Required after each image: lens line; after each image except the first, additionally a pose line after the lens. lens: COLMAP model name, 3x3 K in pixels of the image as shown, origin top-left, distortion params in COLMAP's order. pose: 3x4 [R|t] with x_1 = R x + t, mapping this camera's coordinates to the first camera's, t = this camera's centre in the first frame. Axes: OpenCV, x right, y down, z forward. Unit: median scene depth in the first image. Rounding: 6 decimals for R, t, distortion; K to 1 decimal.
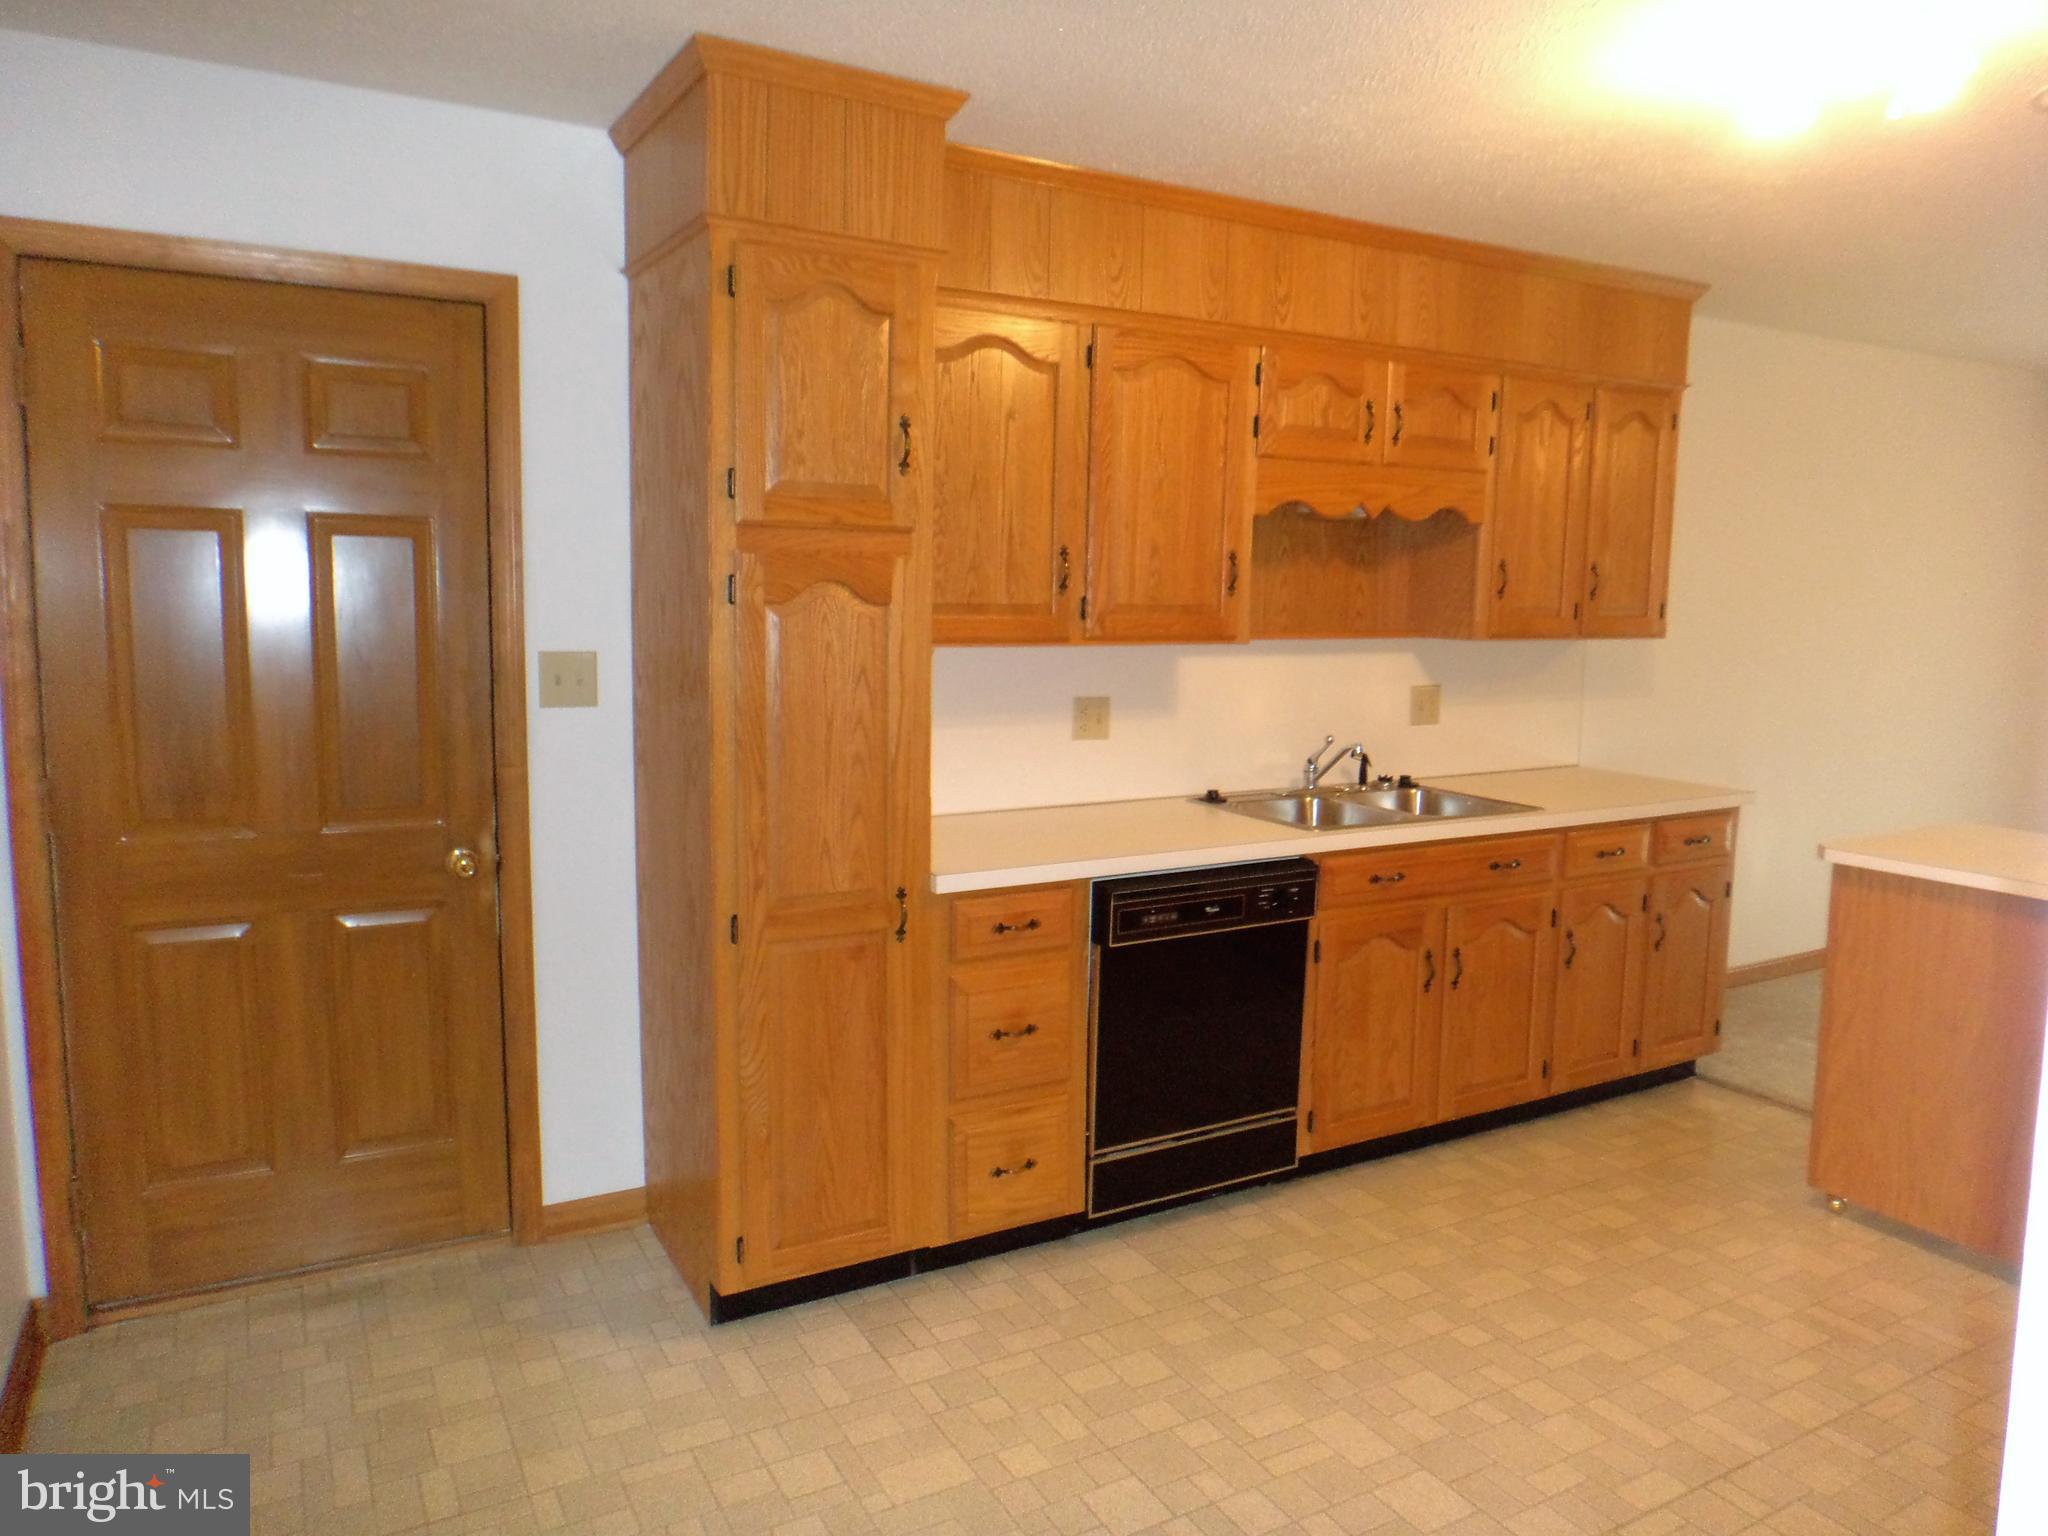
lens RADIAL K [[1401.2, 0, 1026.1], [0, 1401.2, 764.8], [0, 0, 1]] dist [-0.022122, 0.002911]
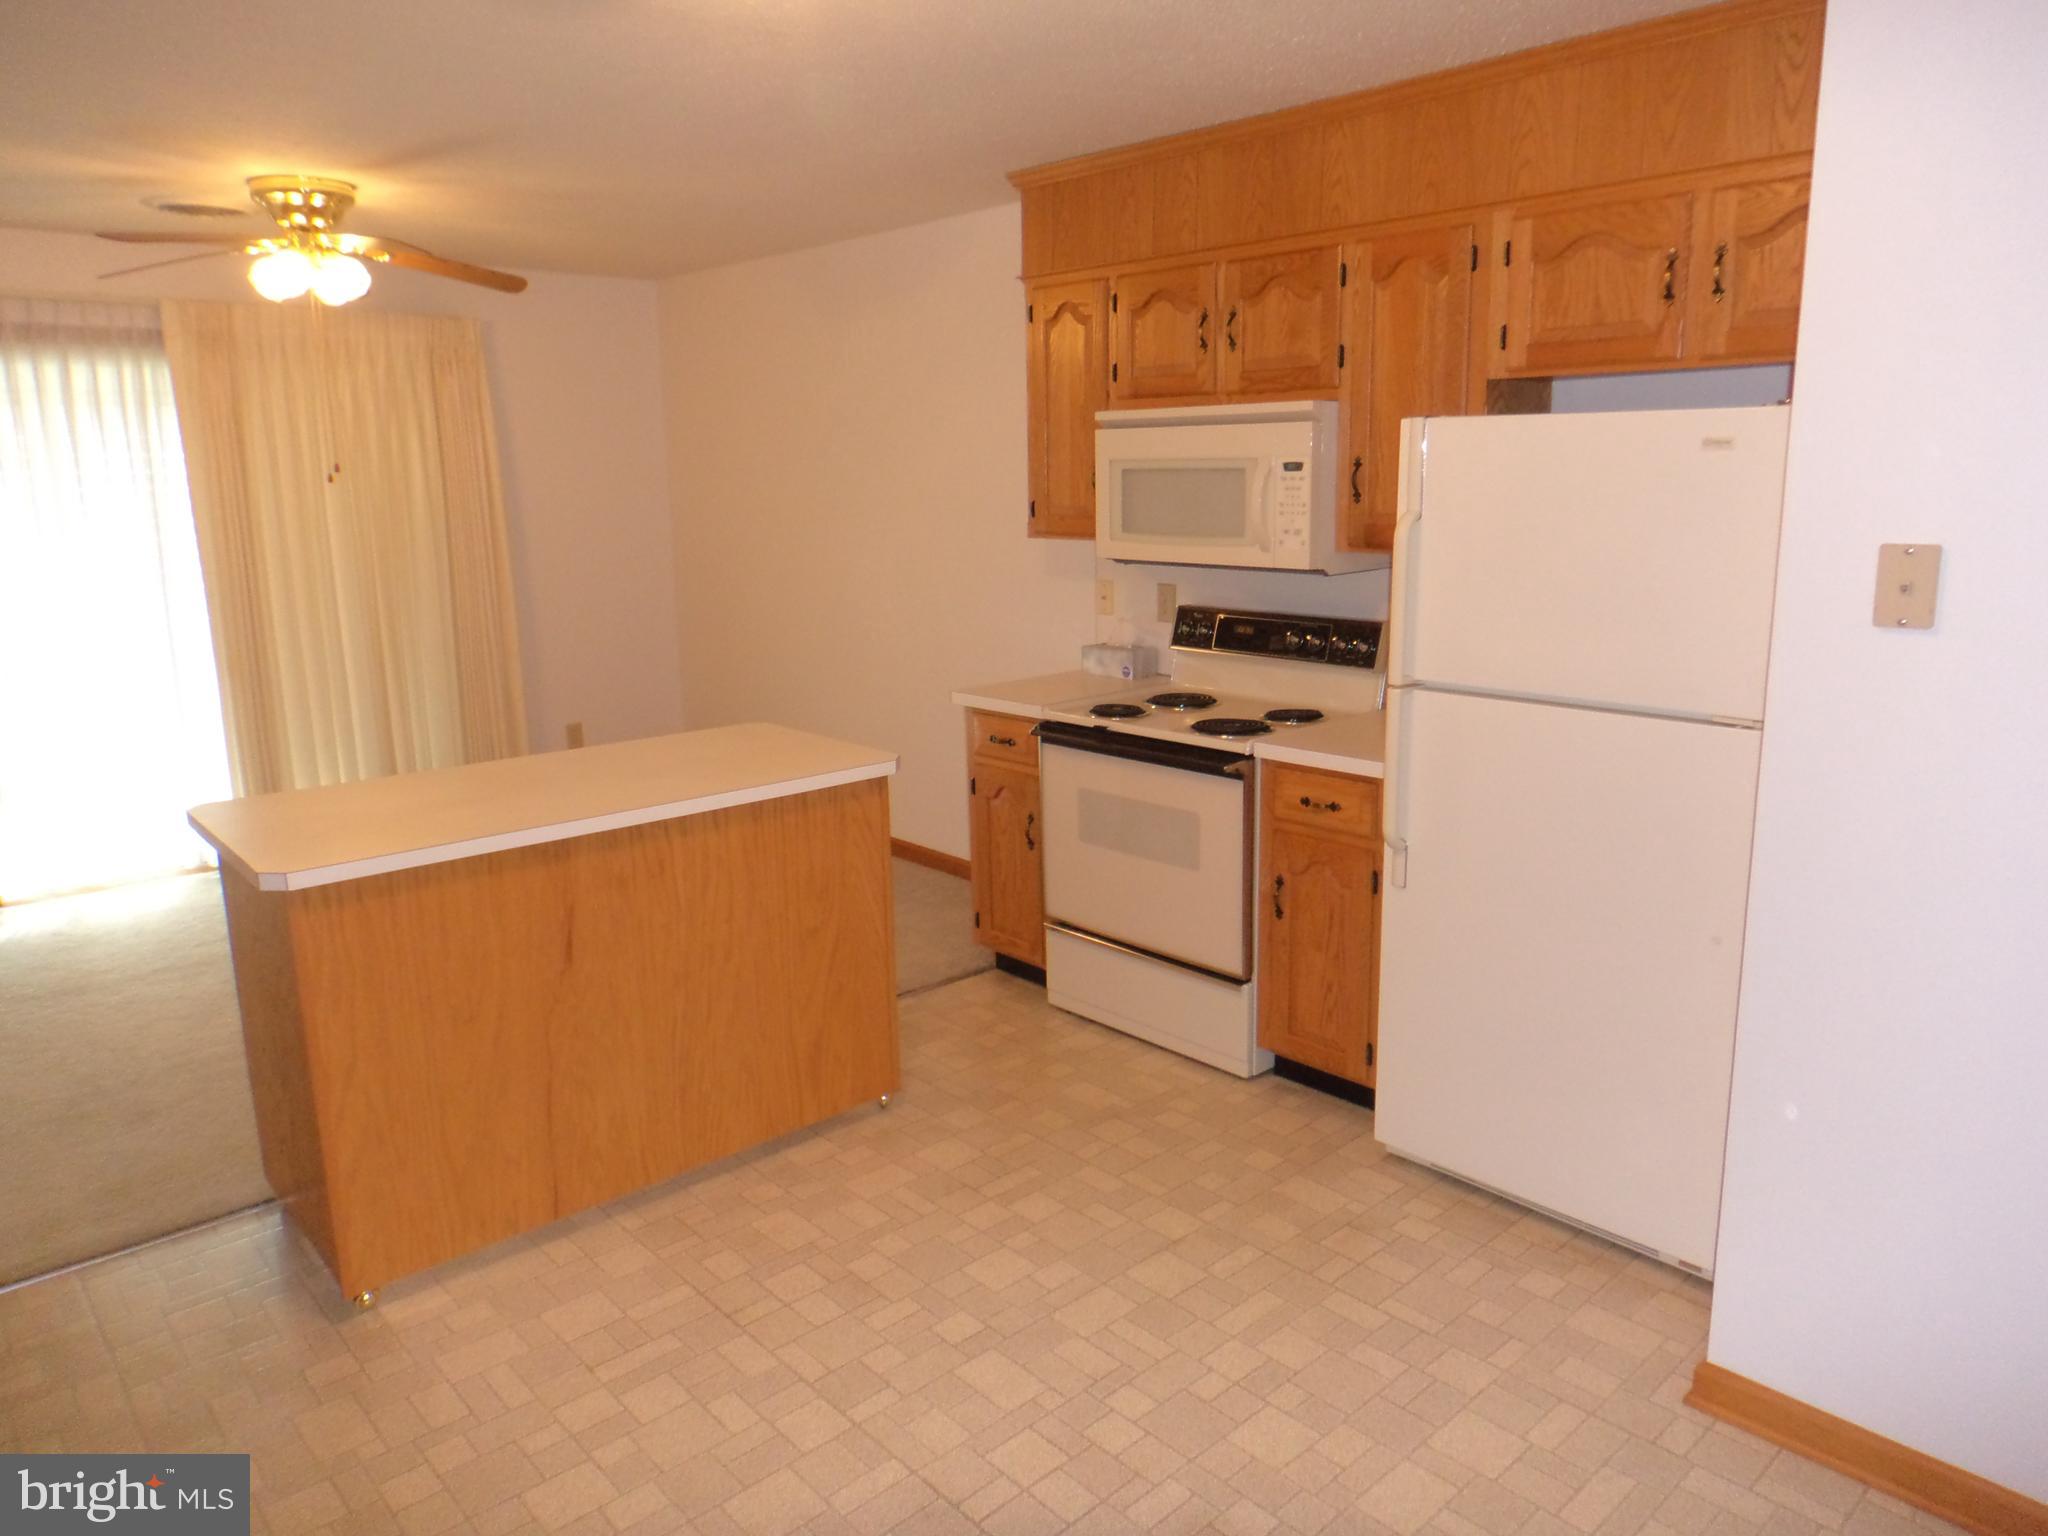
lens RADIAL K [[1401.2, 0, 1051.9], [0, 1401.2, 774.0], [0, 0, 1]] dist [-0.022122, 0.002911]
pose [[-0.254297, -0.209415, 0.944181, -0.219531], [0.125959, 0.960788, 0.247023, -0.129661], [-0.958889, 0.181745, -0.217948, 0.822329]]
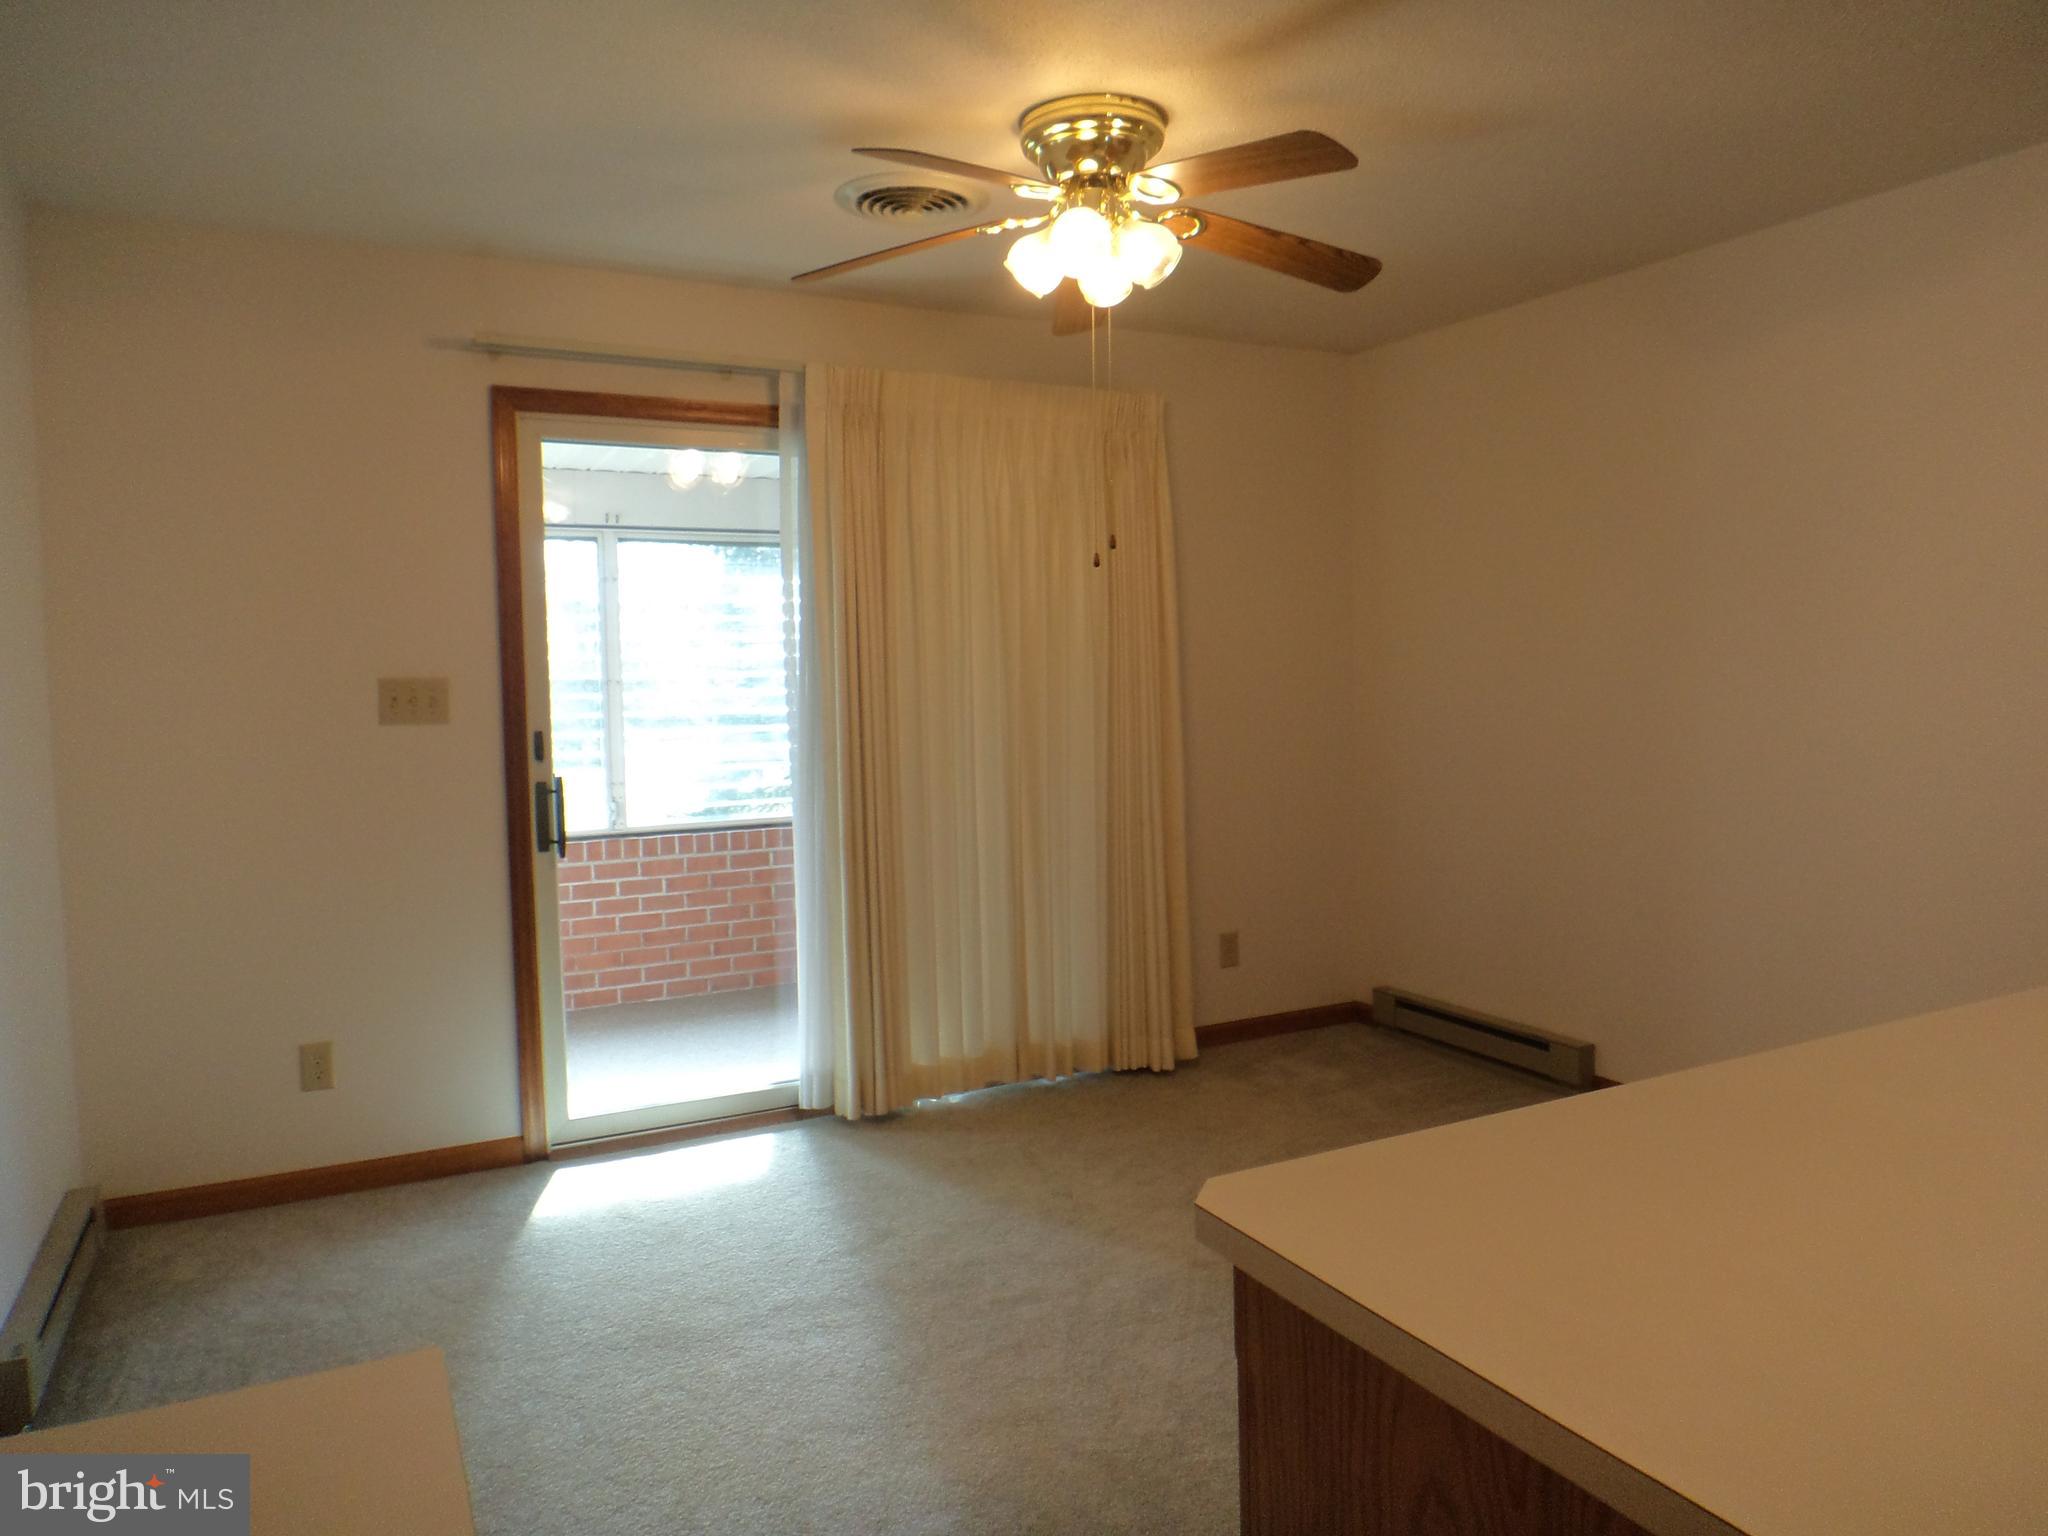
lens RADIAL K [[1401.2, 0, 1026.6], [0, 1401.2, 773.5], [0, 0, 1]] dist [-0.022122, 0.002911]
pose [[0.018968, -0.081287, 0.996510, 0.362068], [0.143617, 0.986575, 0.077743, -0.105406], [-0.989452, 0.141641, 0.030388, 1.153195]]
